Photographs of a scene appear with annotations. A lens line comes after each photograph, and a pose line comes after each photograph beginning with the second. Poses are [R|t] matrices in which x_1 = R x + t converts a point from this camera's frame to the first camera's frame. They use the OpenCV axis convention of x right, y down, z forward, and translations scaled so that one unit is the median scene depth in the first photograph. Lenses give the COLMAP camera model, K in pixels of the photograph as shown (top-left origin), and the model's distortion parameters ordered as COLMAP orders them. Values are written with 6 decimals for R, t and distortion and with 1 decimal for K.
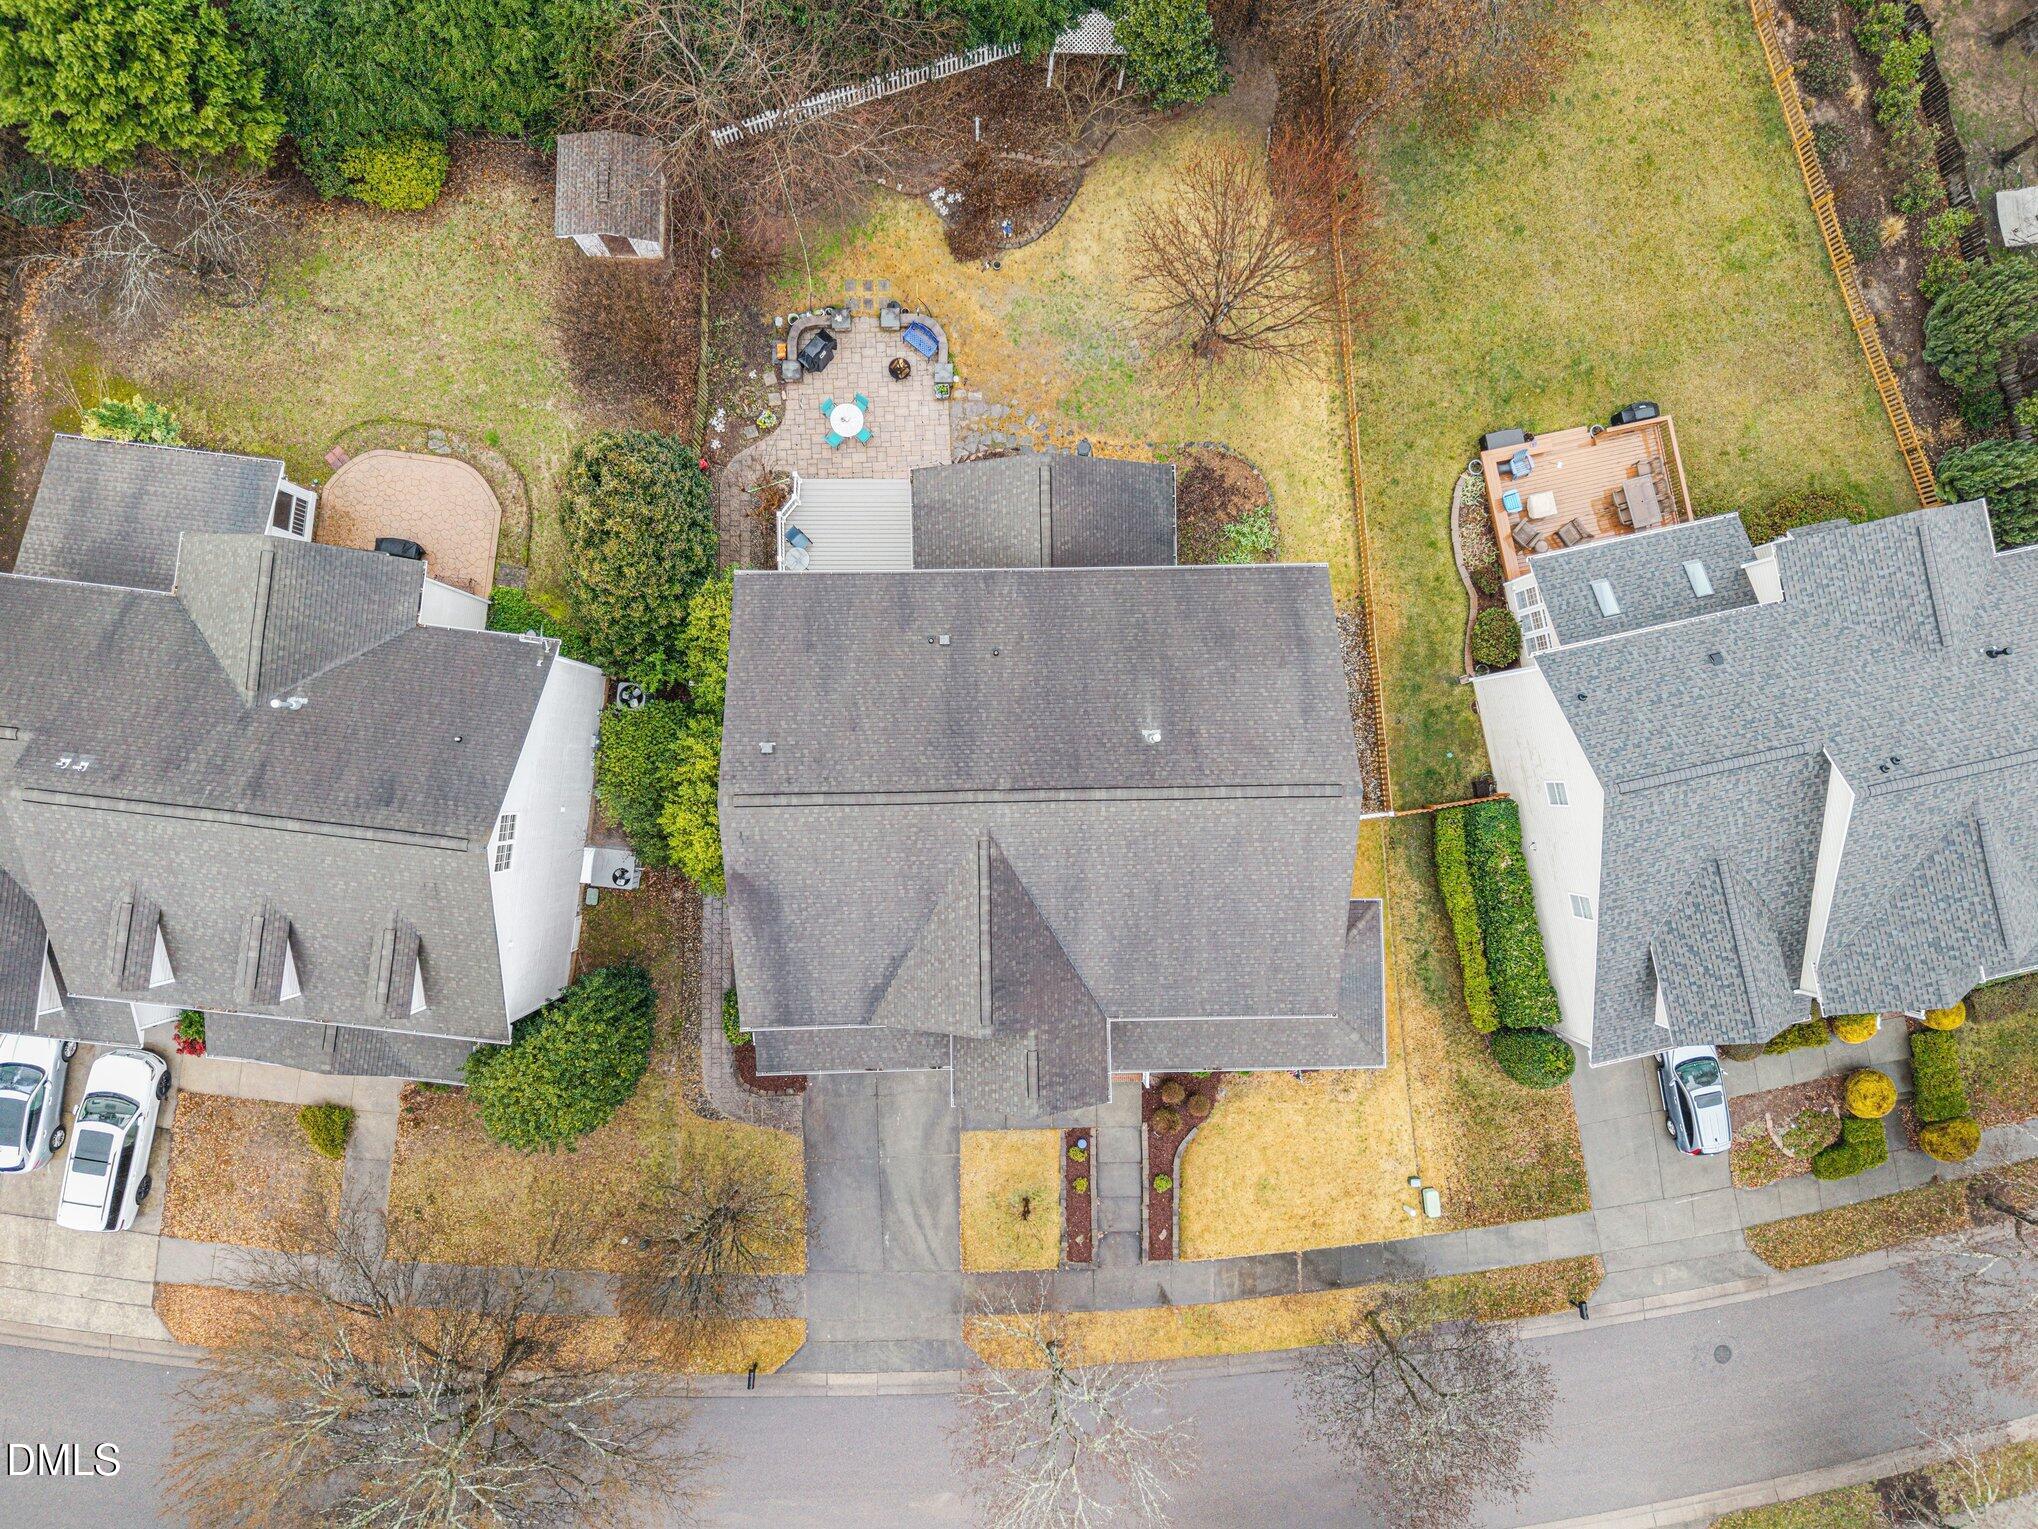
lens RADIAL K [[1354.9, 0, 1019.0], [0, 1354.9, 764.5], [0, 0, 1]] dist [-0.000570, -0.001633]
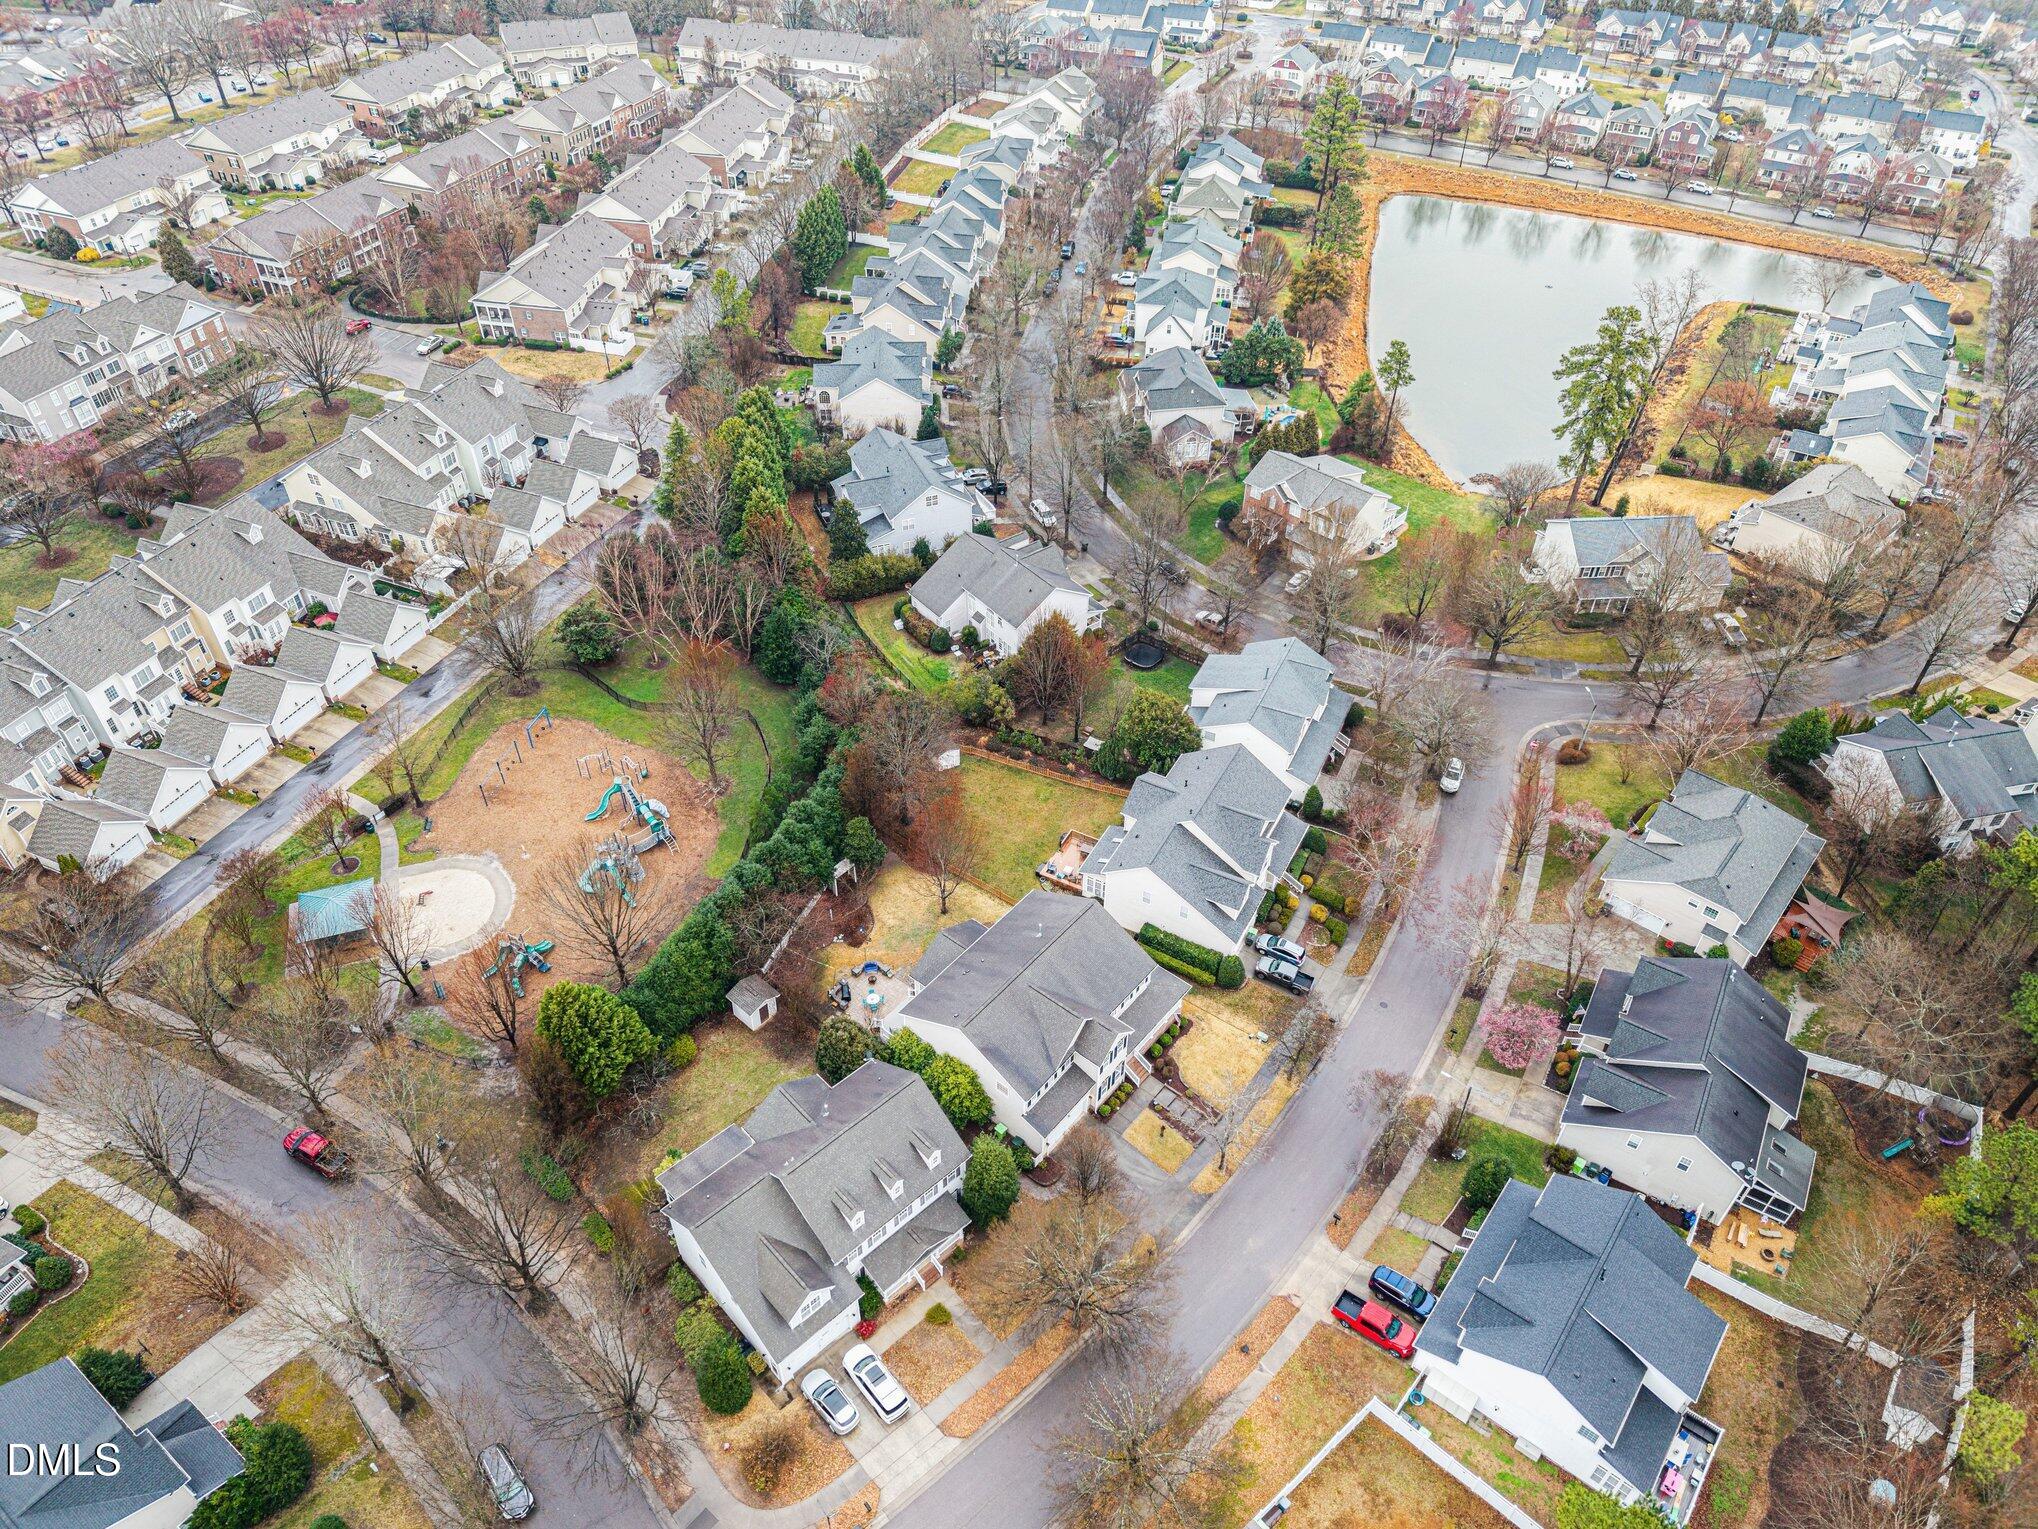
lens RADIAL K [[1354.9, 0, 1019.0], [0, 1354.9, 764.5], [0, 0, 1]] dist [-0.000570, -0.001633]
pose [[0.646341, -0.517660, 0.560599, -1.139500], [0.763041, 0.441694, -0.471884, 0.958412], [-0.003338, 0.732758, 0.680481, -1.066168]]
